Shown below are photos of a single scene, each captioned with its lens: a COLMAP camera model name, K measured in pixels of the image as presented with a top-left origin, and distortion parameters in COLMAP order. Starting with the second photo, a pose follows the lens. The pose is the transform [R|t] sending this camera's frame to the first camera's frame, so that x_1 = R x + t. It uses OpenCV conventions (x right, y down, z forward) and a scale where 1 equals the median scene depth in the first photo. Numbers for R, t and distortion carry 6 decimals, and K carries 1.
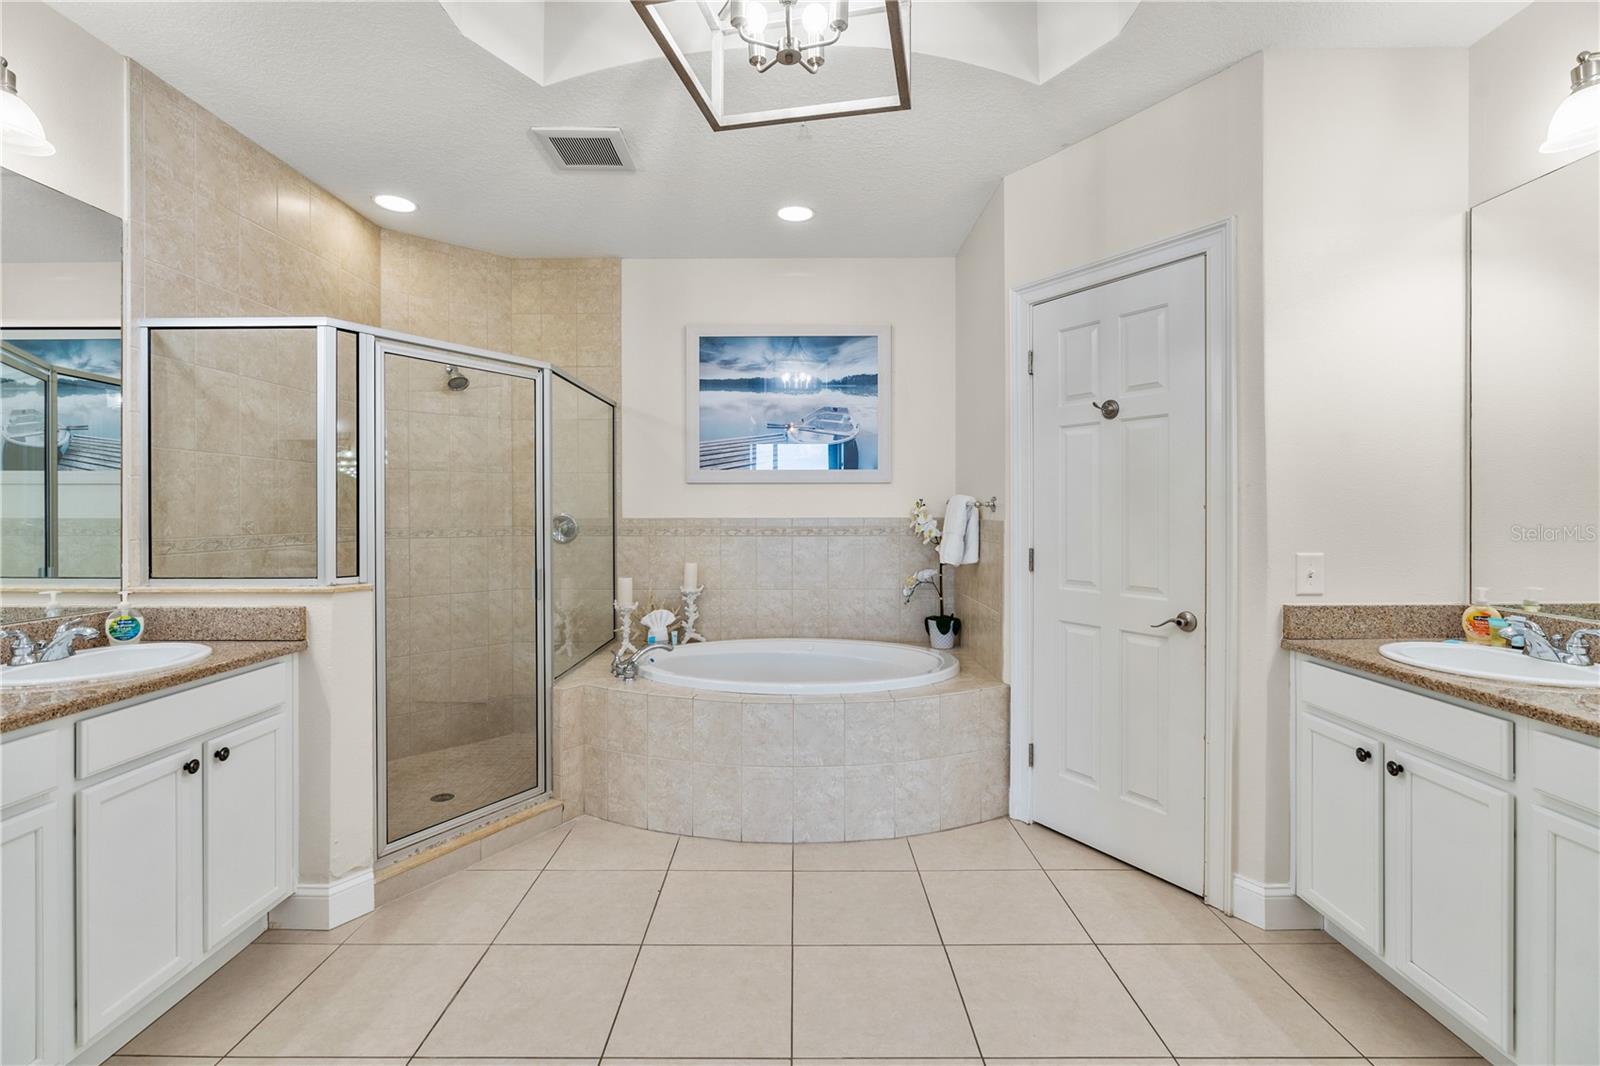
lens RADIAL K [[732.8, 0, 799.8], [0, 732.8, 519.5], [0, 0, 1]] dist [-0.004555, 0.001113]
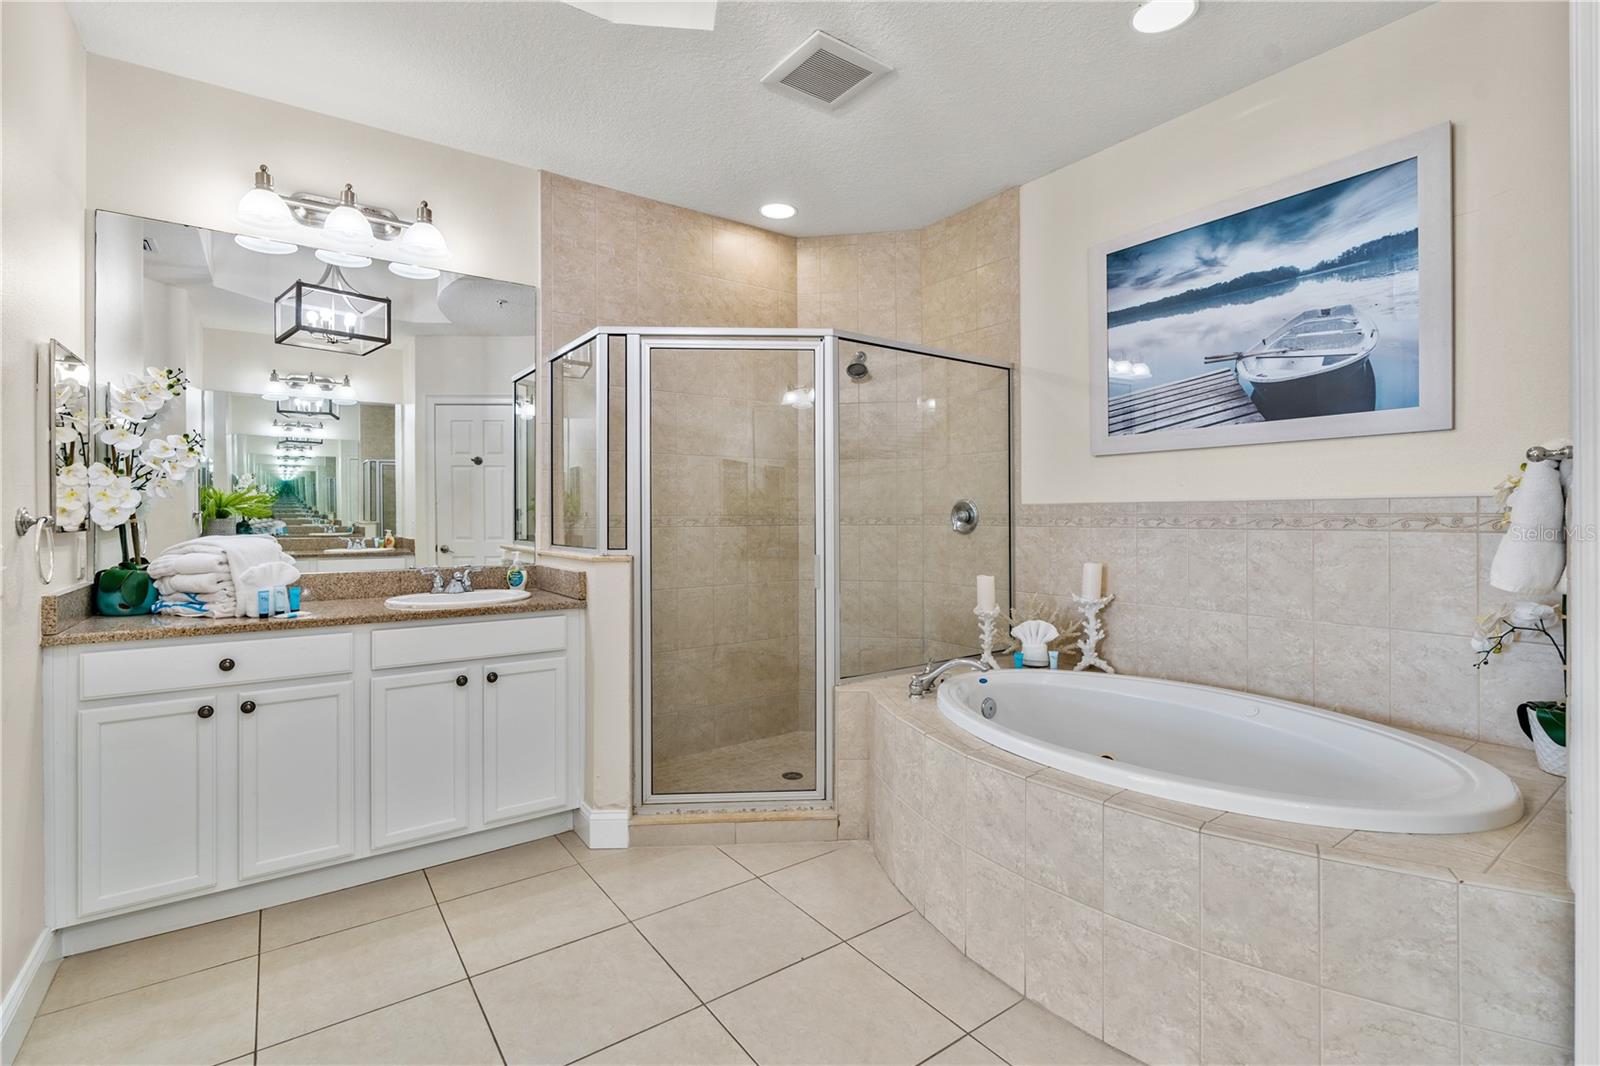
lens RADIAL K [[732.8, 0, 799.8], [0, 732.8, 519.5], [0, 0, 1]] dist [-0.004555, 0.001113]
pose [[0.580983, 0.003791, -0.813907, 0.285021], [-0.007524, 0.999971, -0.000714, 0.018133], [0.813881, 0.006539, 0.580995, 0.333437]]
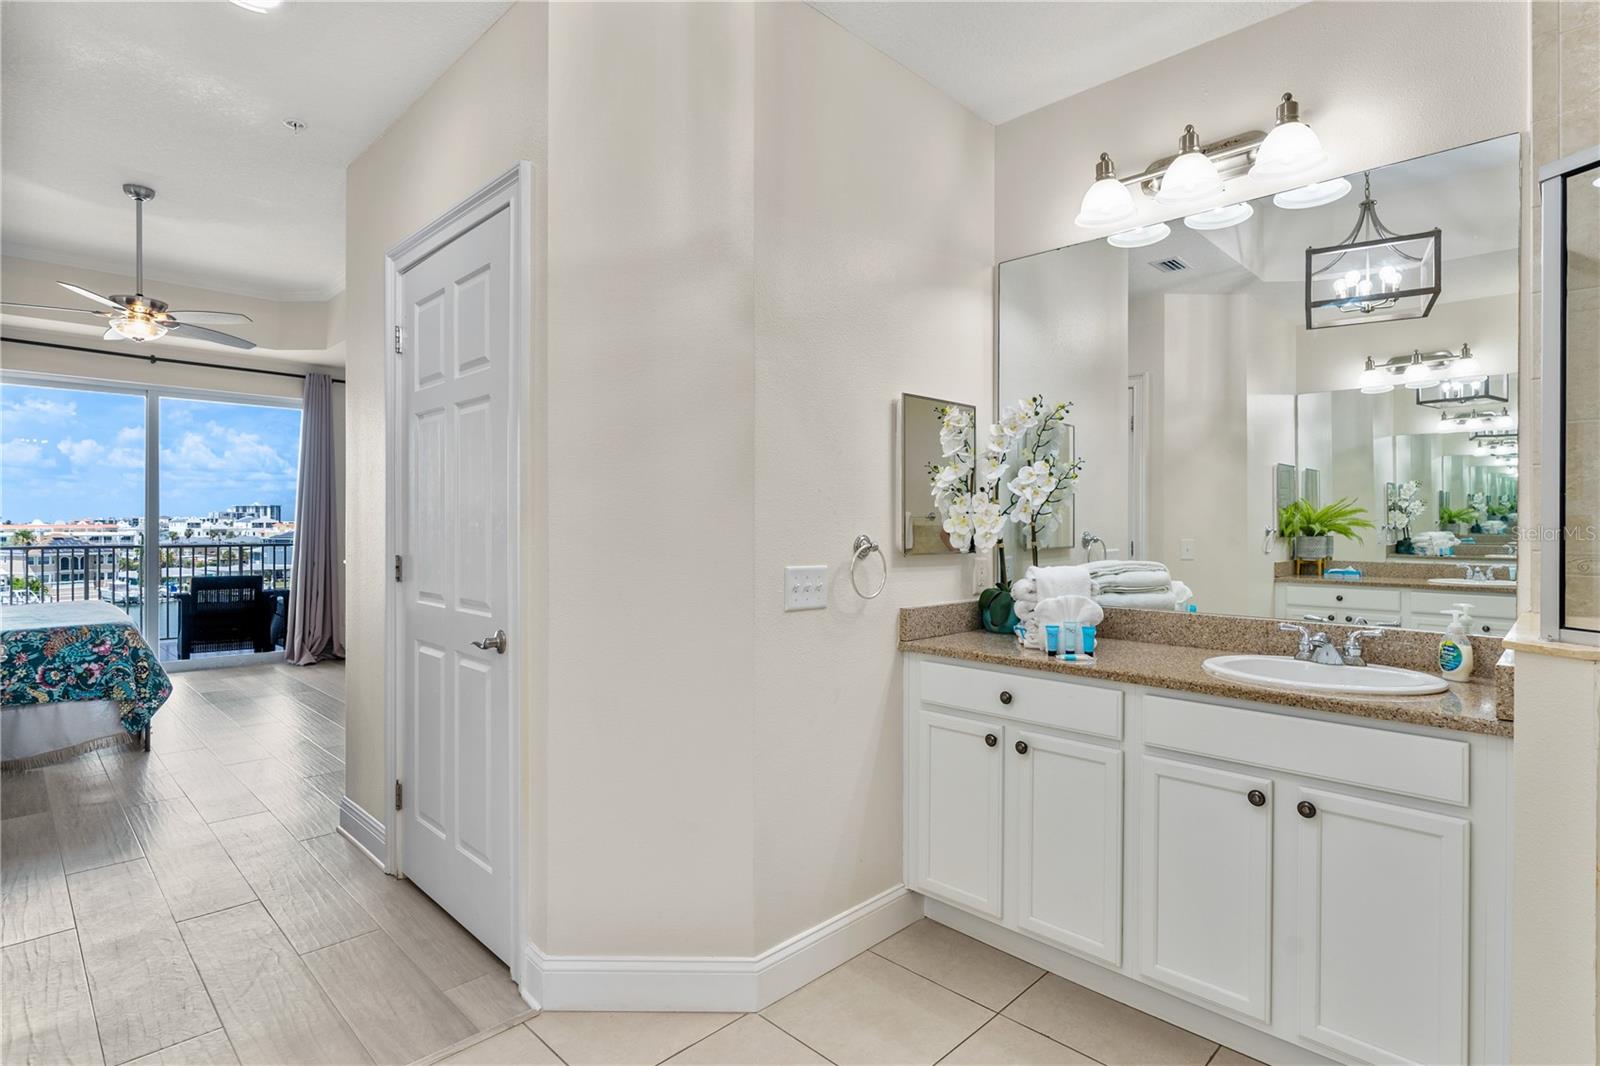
lens RADIAL K [[809.2, 0, 761.9], [0, 809.2, 526.3], [0, 0, 1]] dist [-0.002711, -0.000085]
pose [[-0.719180, -0.000112, -0.694824, 0.129902], [-0.009455, 0.999909, 0.009625, 0.002118], [0.694760, 0.013492, -0.719115, 0.591952]]
